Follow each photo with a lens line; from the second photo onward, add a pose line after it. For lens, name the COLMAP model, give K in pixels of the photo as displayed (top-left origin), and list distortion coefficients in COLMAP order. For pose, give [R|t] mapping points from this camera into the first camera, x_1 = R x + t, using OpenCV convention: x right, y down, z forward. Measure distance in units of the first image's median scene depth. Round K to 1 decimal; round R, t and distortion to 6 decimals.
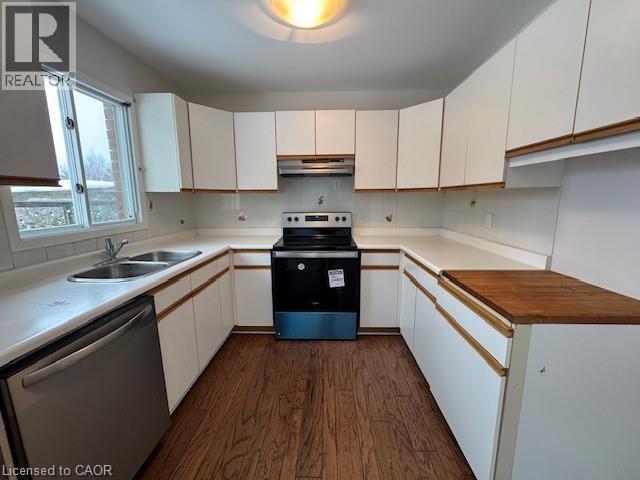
lens RADIAL K [[254.6, 0, 321.5], [0, 254.6, 239.2], [0, 0, 1]] dist [0.002689, 0.000694]
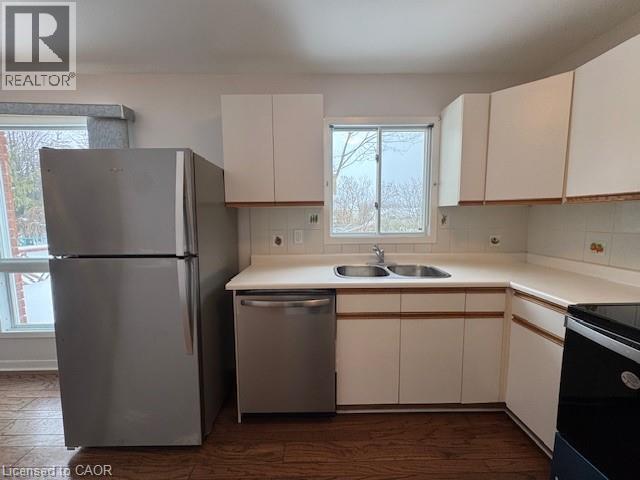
lens RADIAL K [[254.6, 0, 320.0], [0, 254.6, 239.9], [0, 0, 1]] dist [0.002689, 0.000694]
pose [[0.053643, 0.101763, -0.993361, 0.271161], [-0.156139, 0.983412, 0.092312, -0.069413], [0.986277, 0.150151, 0.068643, 0.450809]]
